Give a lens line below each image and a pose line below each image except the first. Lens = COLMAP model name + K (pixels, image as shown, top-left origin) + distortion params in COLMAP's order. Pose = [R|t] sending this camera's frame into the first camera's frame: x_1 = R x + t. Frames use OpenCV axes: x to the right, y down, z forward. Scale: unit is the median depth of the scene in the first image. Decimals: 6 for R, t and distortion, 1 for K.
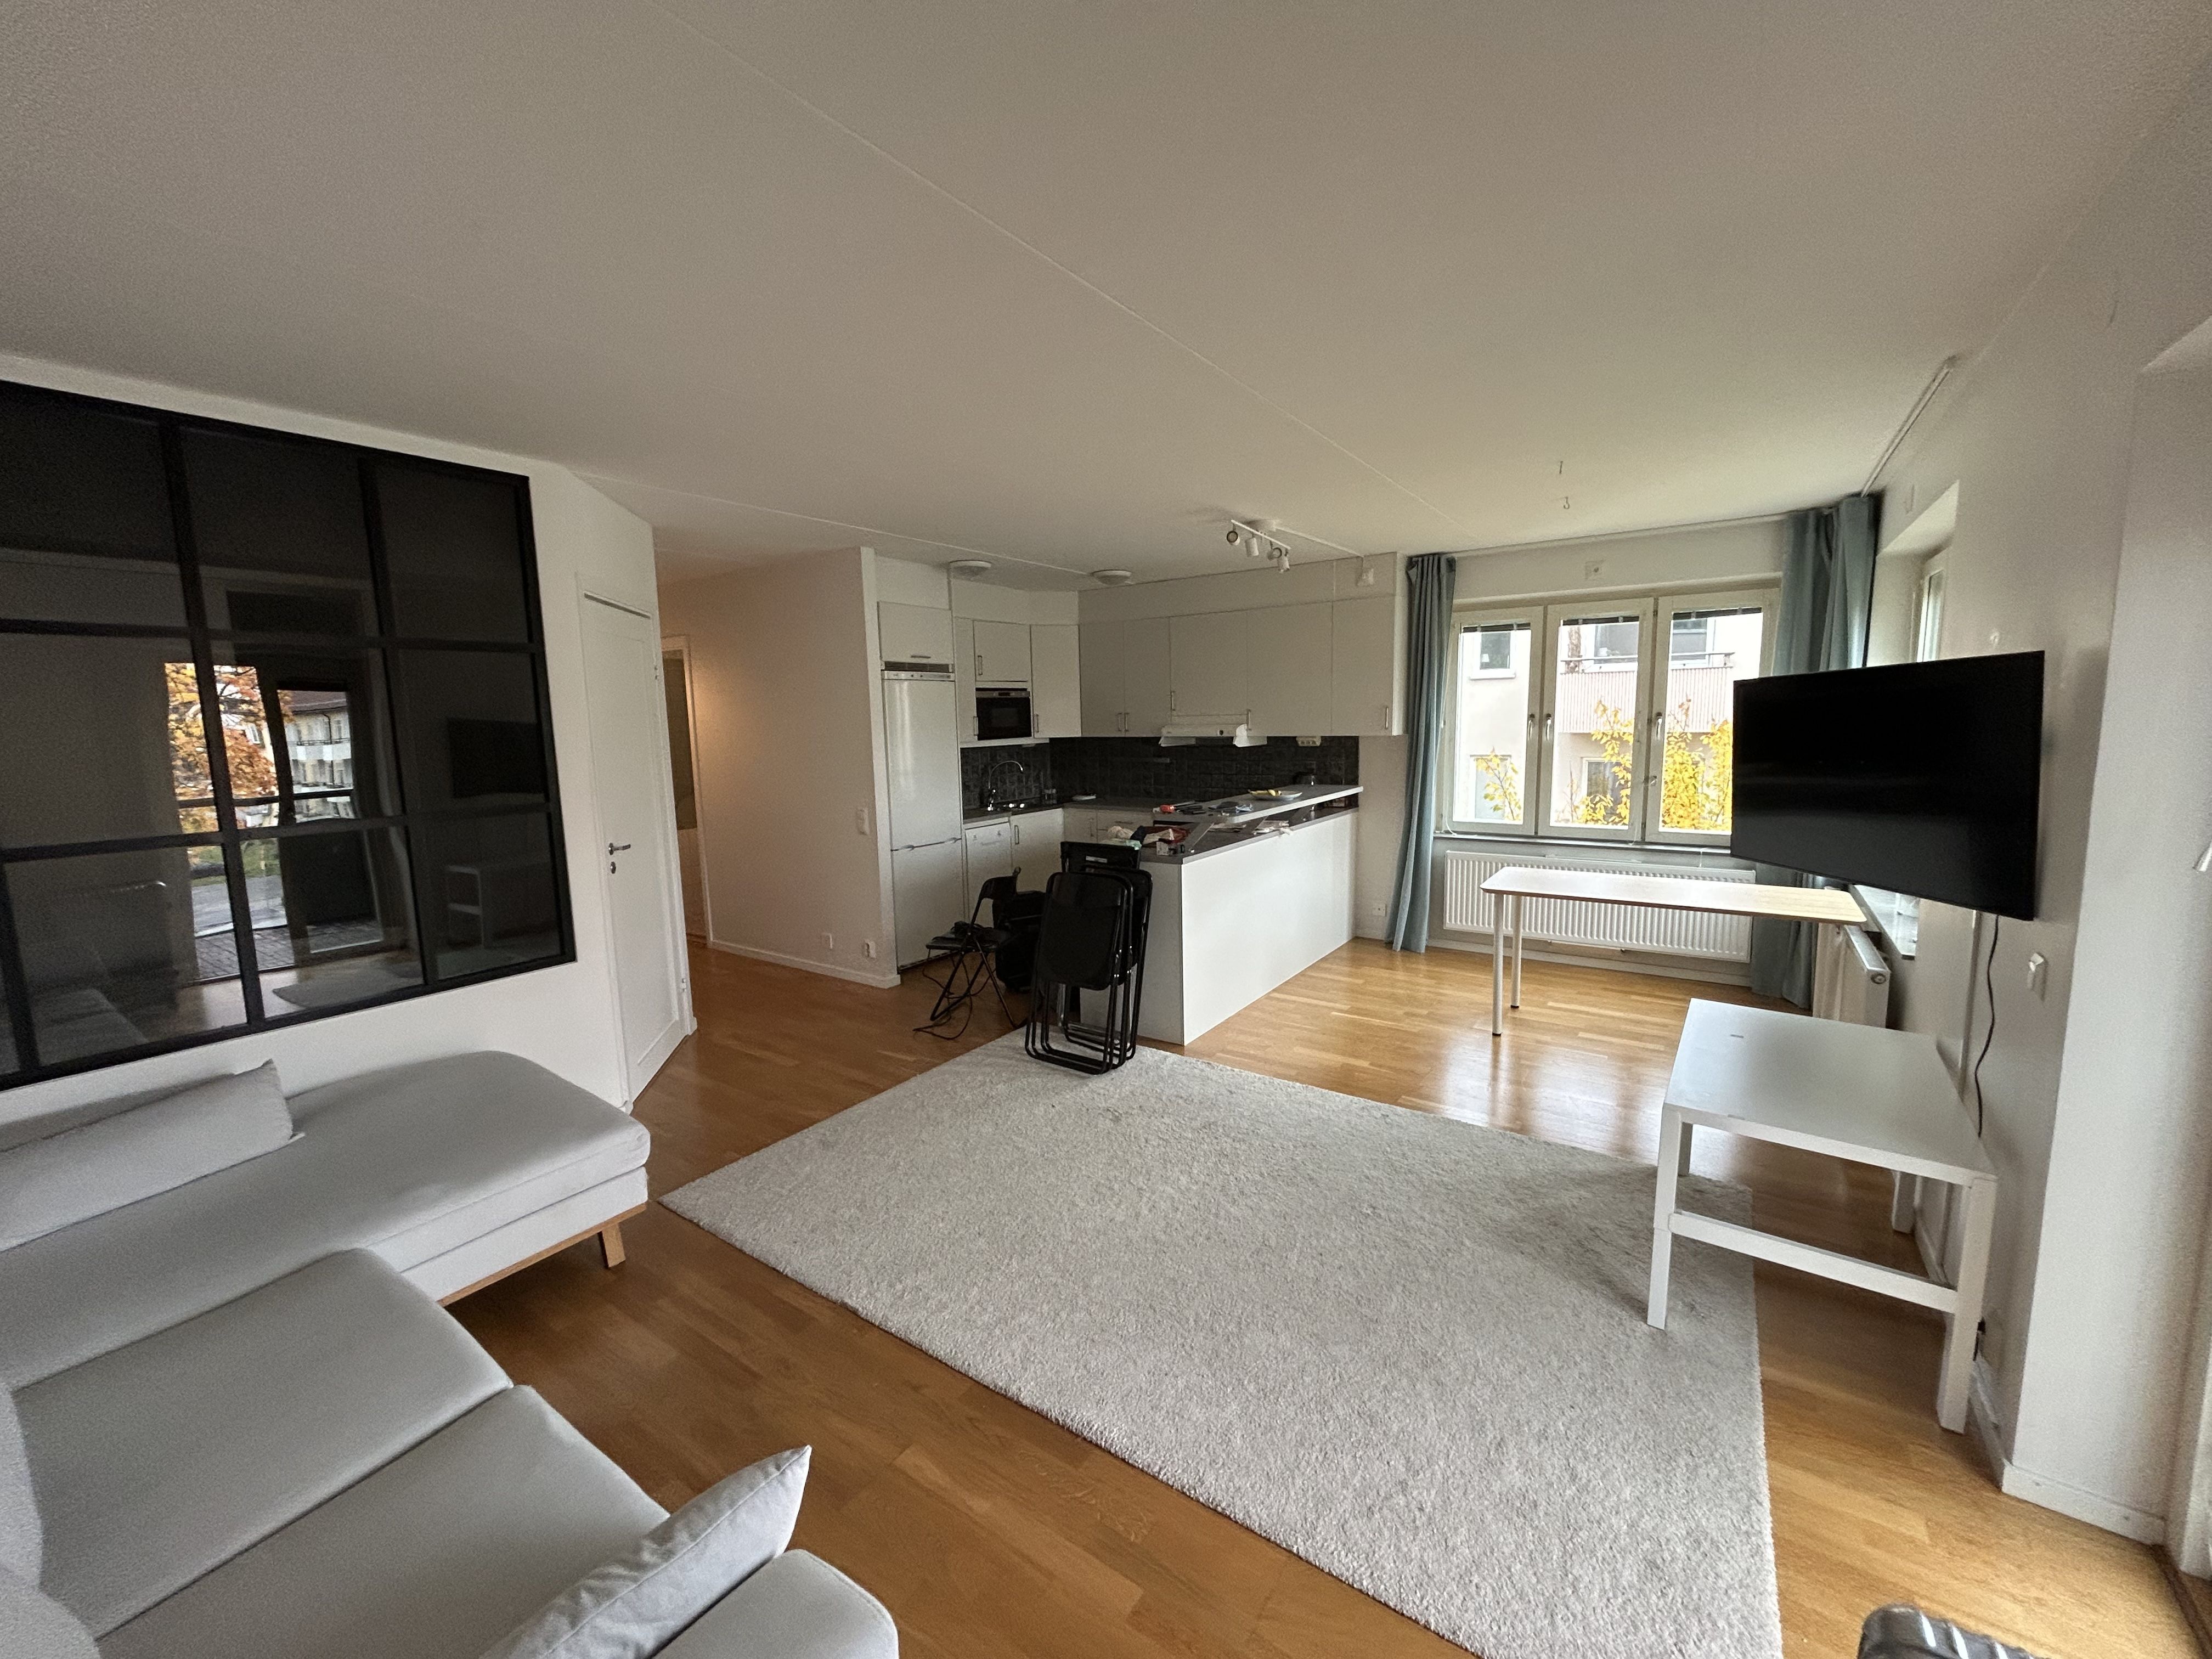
lens RADIAL K [[891.9, 0, 1105.4], [0, 891.9, 825.8], [0, 0, 1]] dist [0.001610, -0.000157]
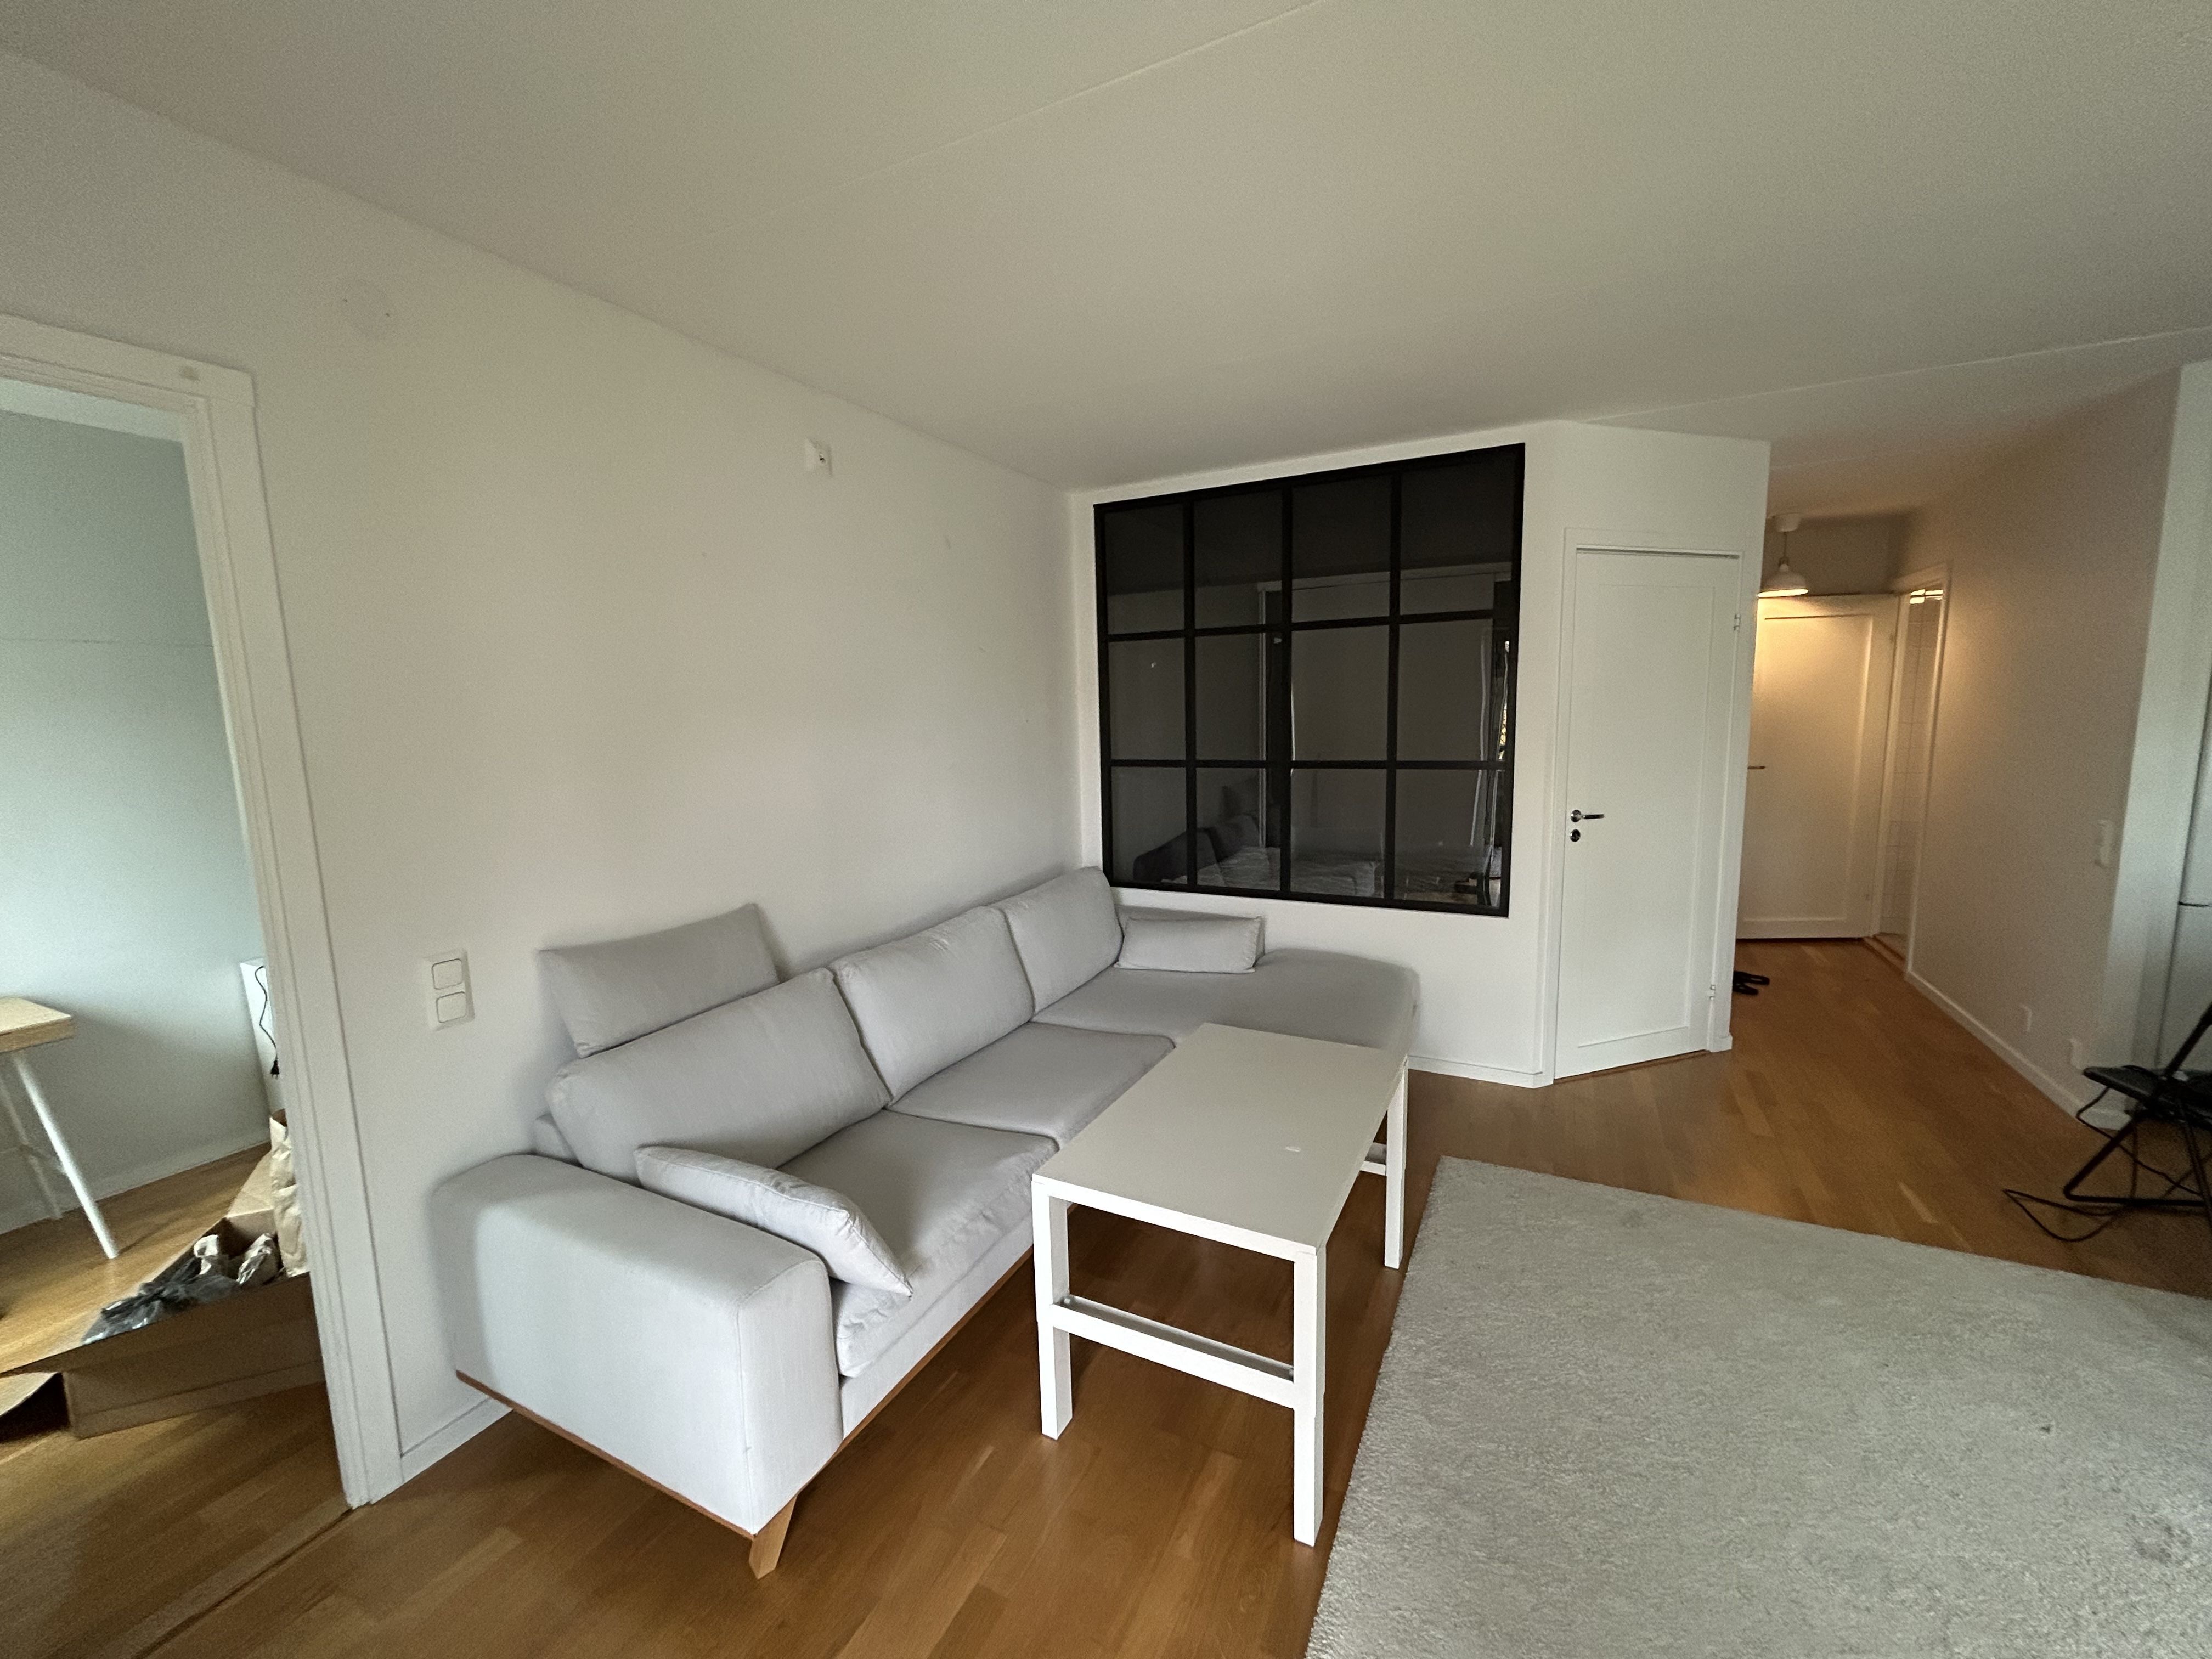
lens RADIAL K [[891.0, 0, 1114.0], [0, 891.0, 829.6], [0, 0, 1]] dist [-0.000604, -0.000080]
pose [[0.138264, 0.150789, -0.978849, 0.230973], [-0.104517, 0.985045, 0.136980, -0.028462], [0.984865, 0.083367, 0.151956, 0.268228]]
